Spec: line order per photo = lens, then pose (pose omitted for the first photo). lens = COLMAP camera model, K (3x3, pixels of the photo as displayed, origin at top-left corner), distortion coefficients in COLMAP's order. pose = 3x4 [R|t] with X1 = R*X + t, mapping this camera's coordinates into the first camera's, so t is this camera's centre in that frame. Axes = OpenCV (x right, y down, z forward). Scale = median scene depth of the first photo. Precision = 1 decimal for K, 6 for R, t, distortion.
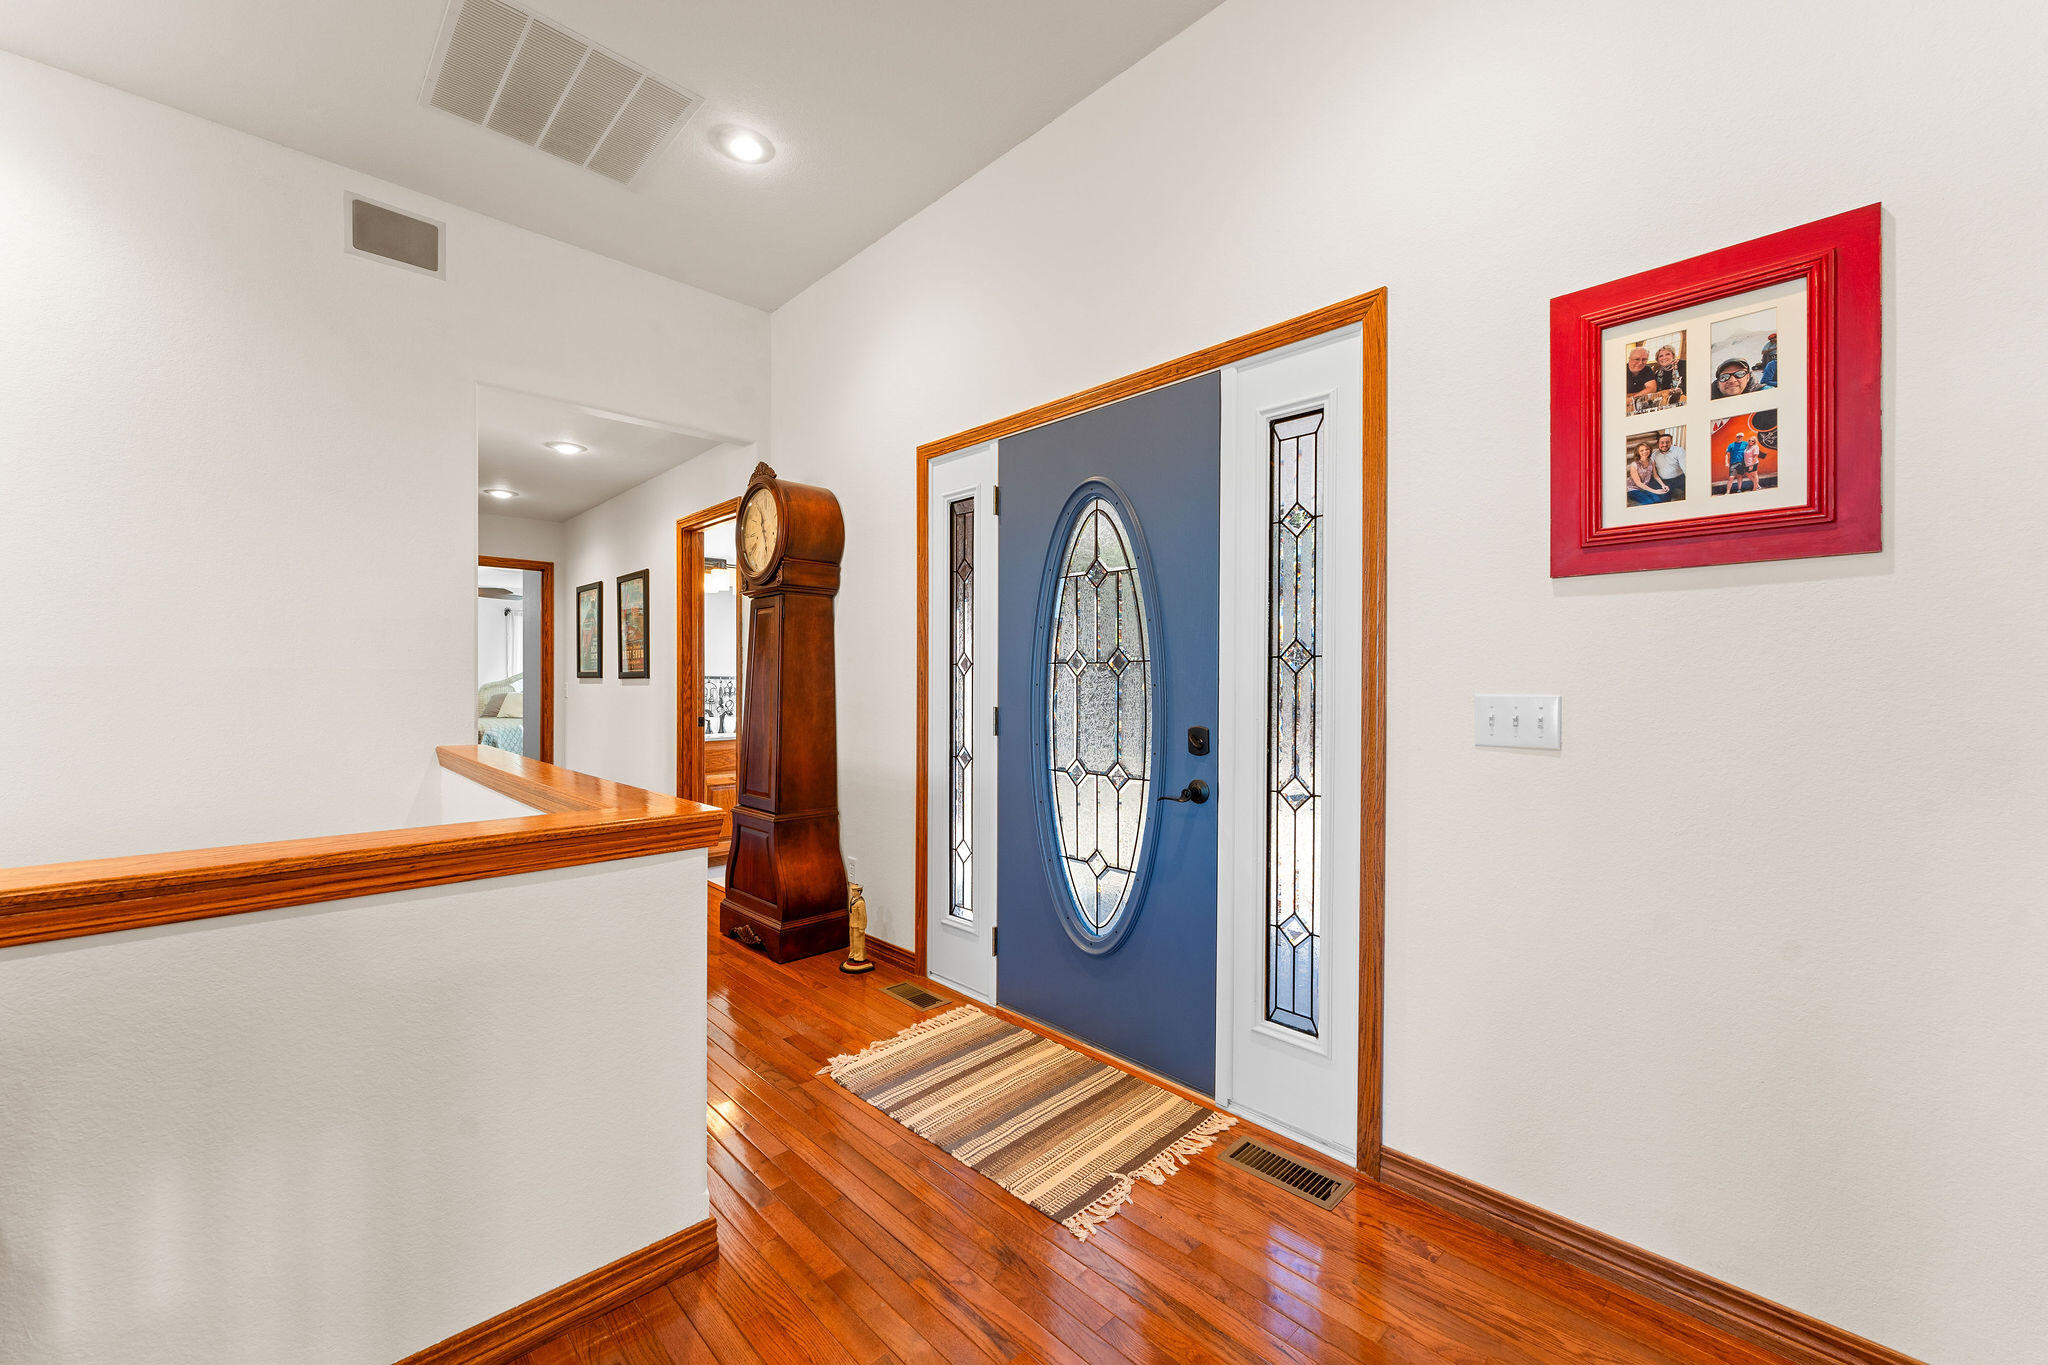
lens RADIAL K [[808.7, 0, 1021.1], [0, 808.7, 682.3], [0, 0, 1]] dist [0.003256, -0.000335]
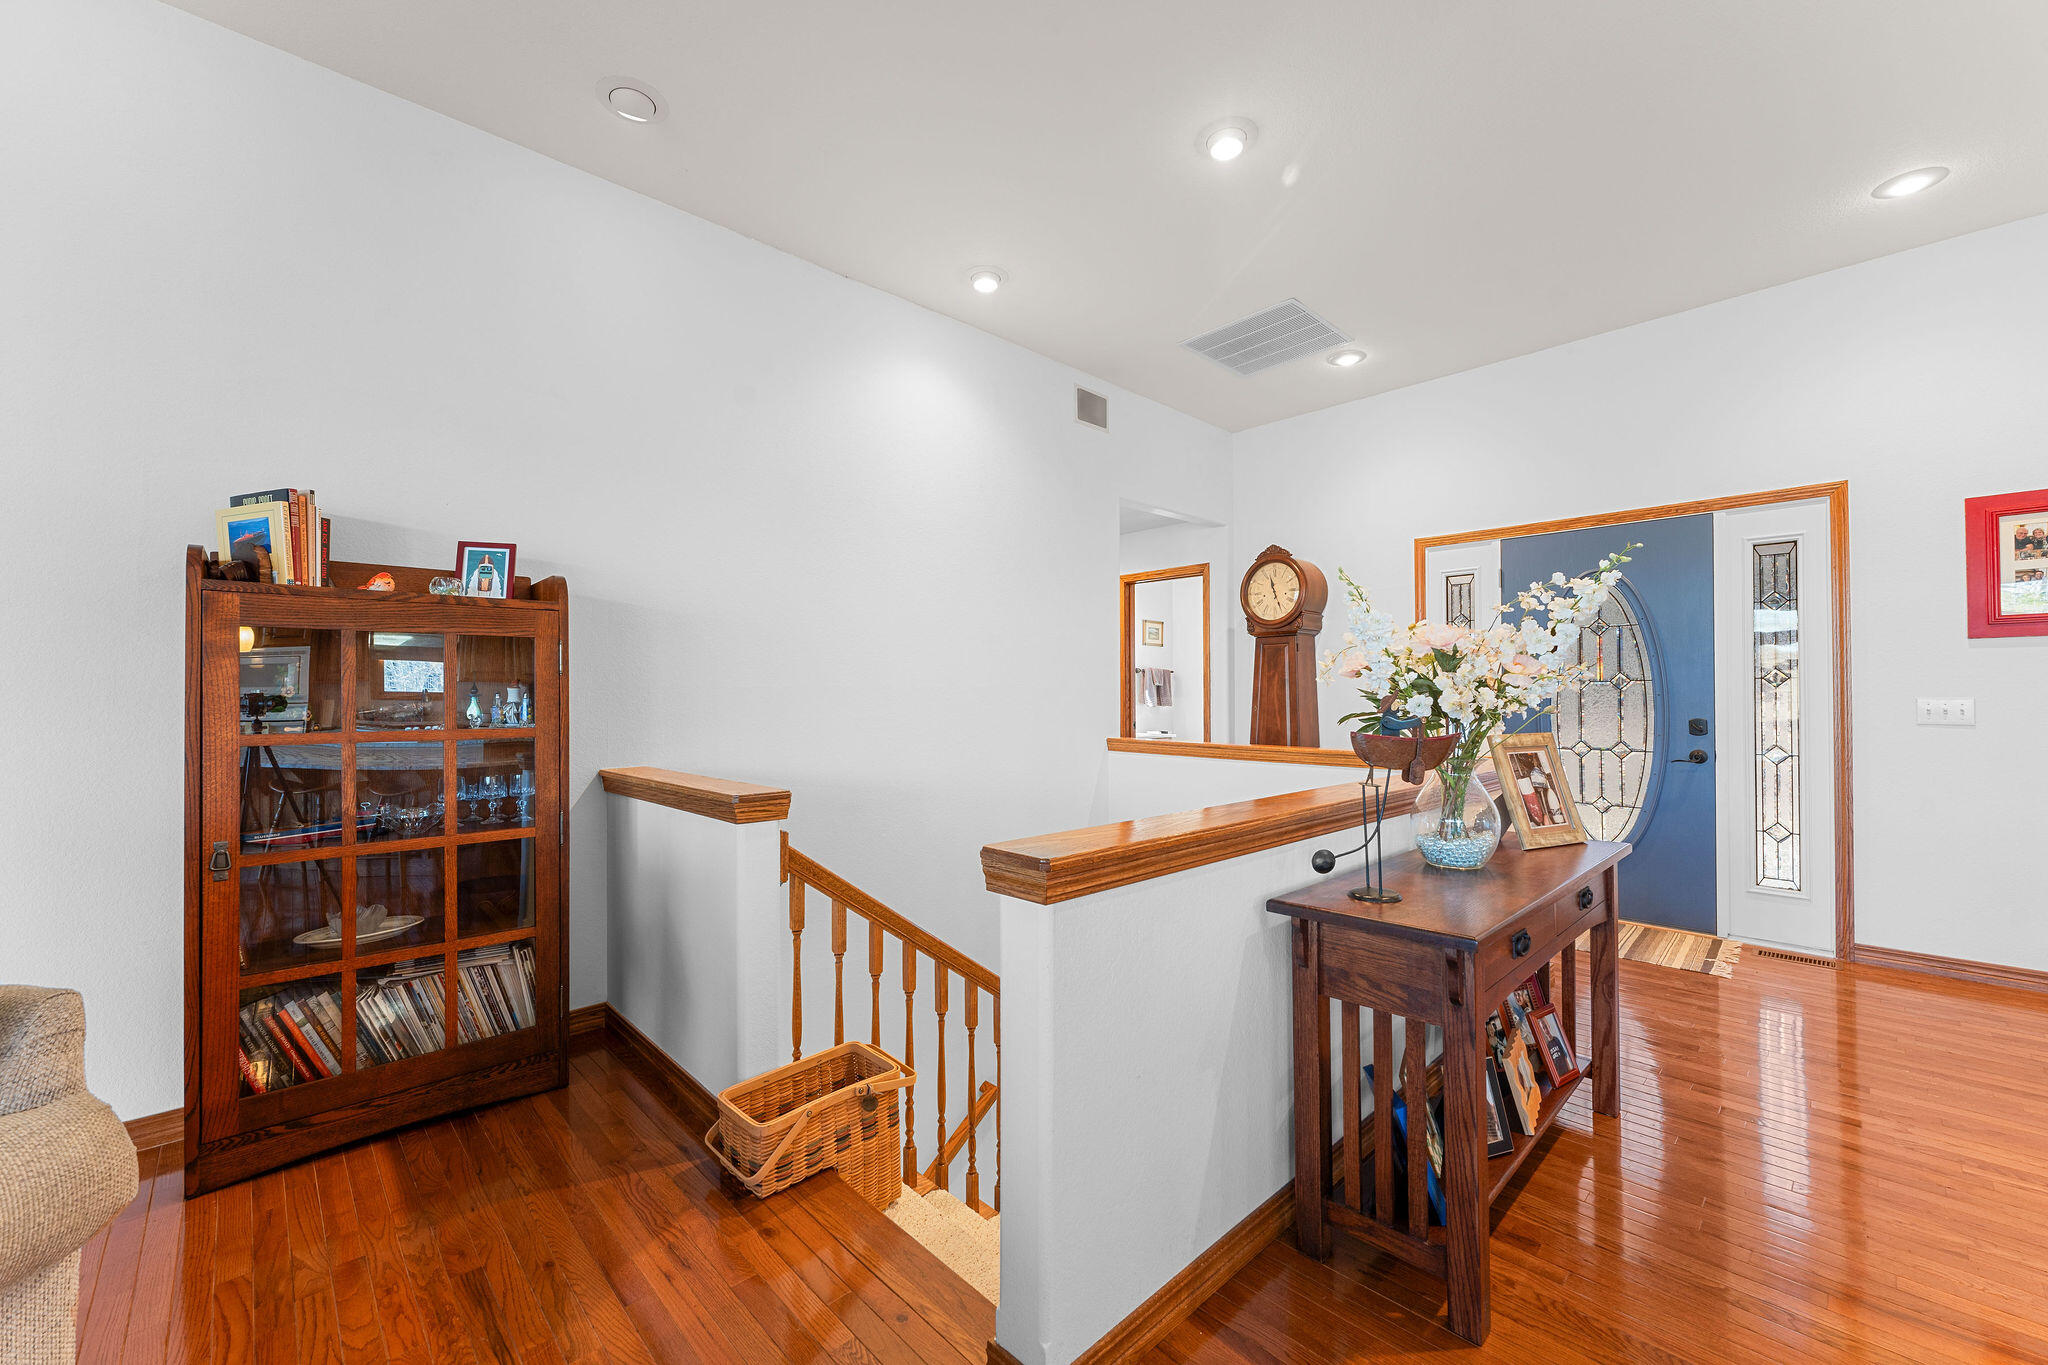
lens RADIAL K [[808.7, 0, 1023.3], [0, 808.7, 686.0], [0, 0, 1]] dist [0.003256, -0.000335]
pose [[0.999980, -0.003524, -0.005200, -1.411919], [0.003444, 0.999878, -0.015249, 0.007668], [0.005253, 0.015231, 0.999870, -0.853161]]
